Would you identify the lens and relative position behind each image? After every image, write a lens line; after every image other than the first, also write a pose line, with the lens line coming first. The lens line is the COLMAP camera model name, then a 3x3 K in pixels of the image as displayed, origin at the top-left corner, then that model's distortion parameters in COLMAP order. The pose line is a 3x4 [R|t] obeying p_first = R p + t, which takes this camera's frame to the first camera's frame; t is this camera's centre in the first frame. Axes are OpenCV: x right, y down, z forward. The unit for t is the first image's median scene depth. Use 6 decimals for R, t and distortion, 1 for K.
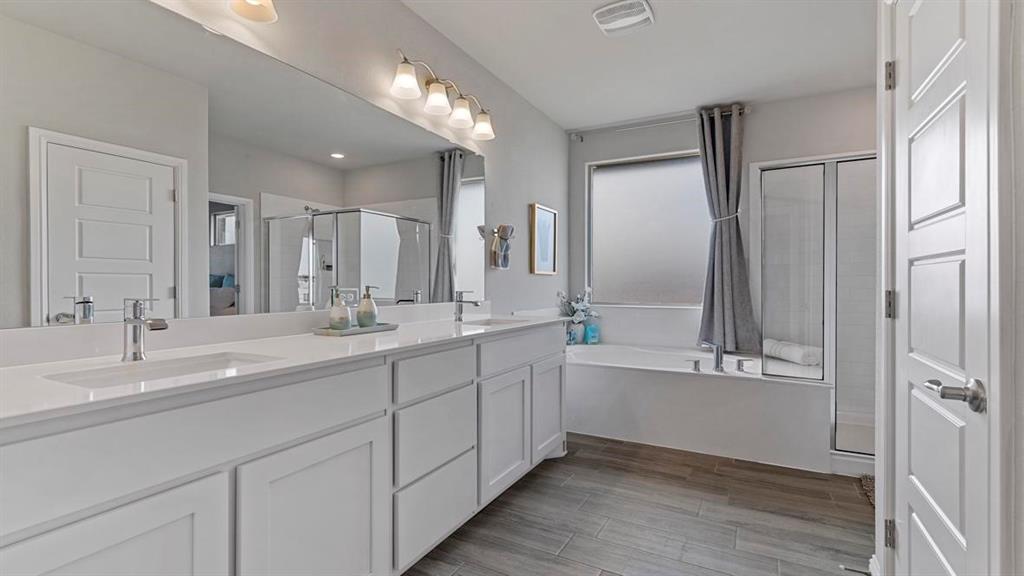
lens RADIAL K [[460.1, 0, 514.7], [0, 460.1, 284.8], [0, 0, 1]] dist [0.007212, -0.001172]
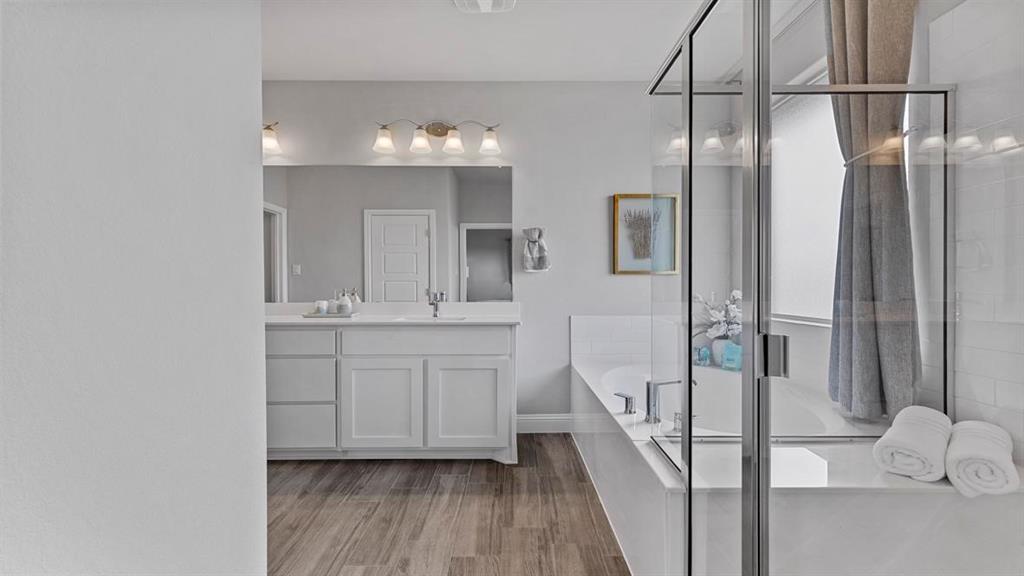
lens RADIAL K [[460.1, 0, 514.7], [0, 460.1, 284.8], [0, 0, 1]] dist [0.007212, -0.001172]
pose [[0.478635, -0.005378, -0.877998, 0.986284], [0.003466, 0.999985, -0.004235, -0.000118], [0.878007, -0.001016, 0.478646, 0.565940]]
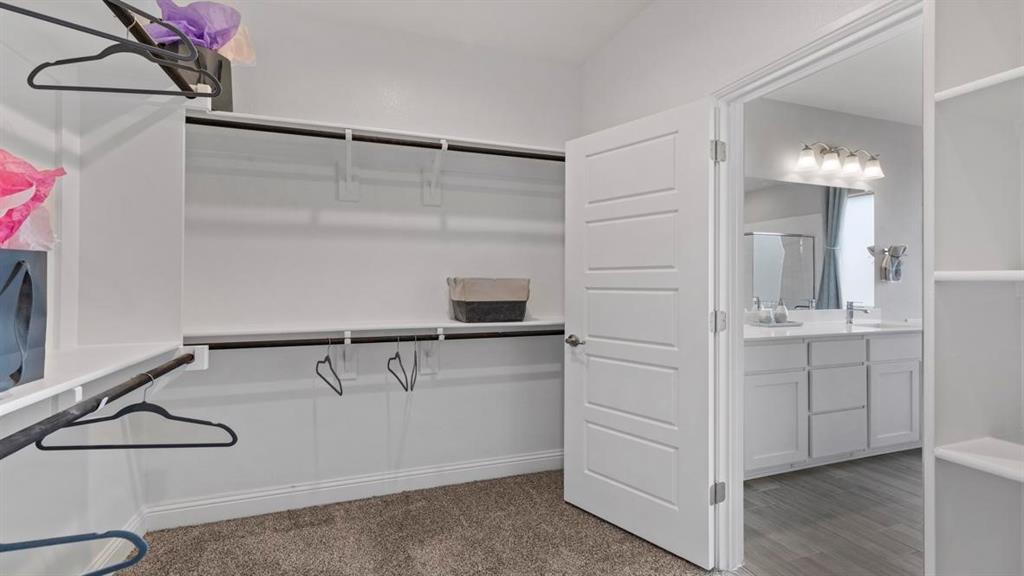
lens RADIAL K [[460.1, 0, 514.7], [0, 460.1, 284.8], [0, 0, 1]] dist [0.007212, -0.001172]
pose [[0.742975, -0.001020, -0.669319, 0.052365], [0.002387, 0.999997, 0.001127, -0.036301], [0.669315, -0.002435, 0.742974, -0.632185]]
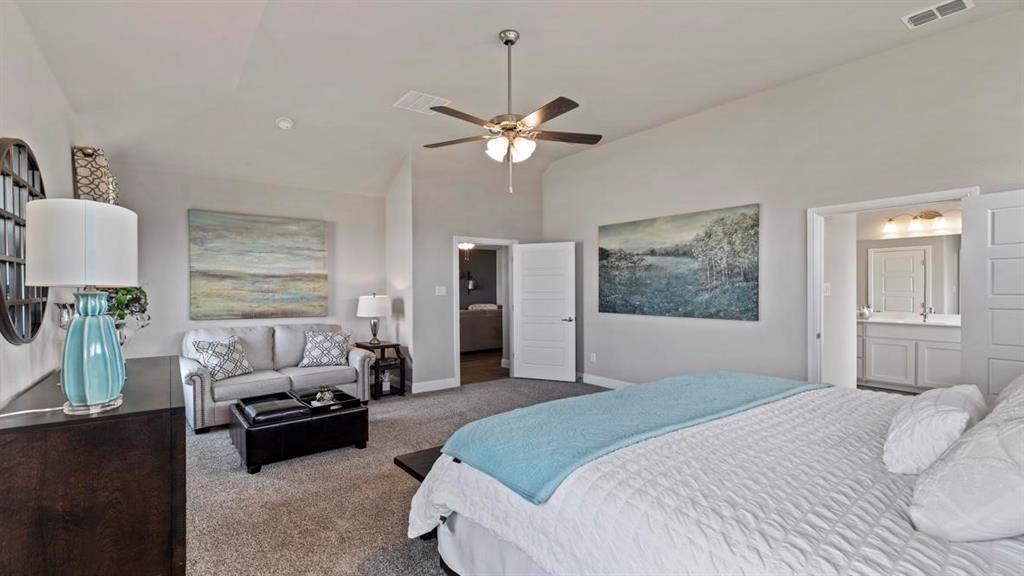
lens RADIAL K [[460.1, 0, 514.7], [0, 460.1, 284.8], [0, 0, 1]] dist [0.007212, -0.001172]
pose [[-0.437814, -0.006449, -0.899043, 2.591119], [-0.001653, 0.999978, -0.006368, -0.076737], [0.899064, -0.001301, -0.437815, 0.183430]]
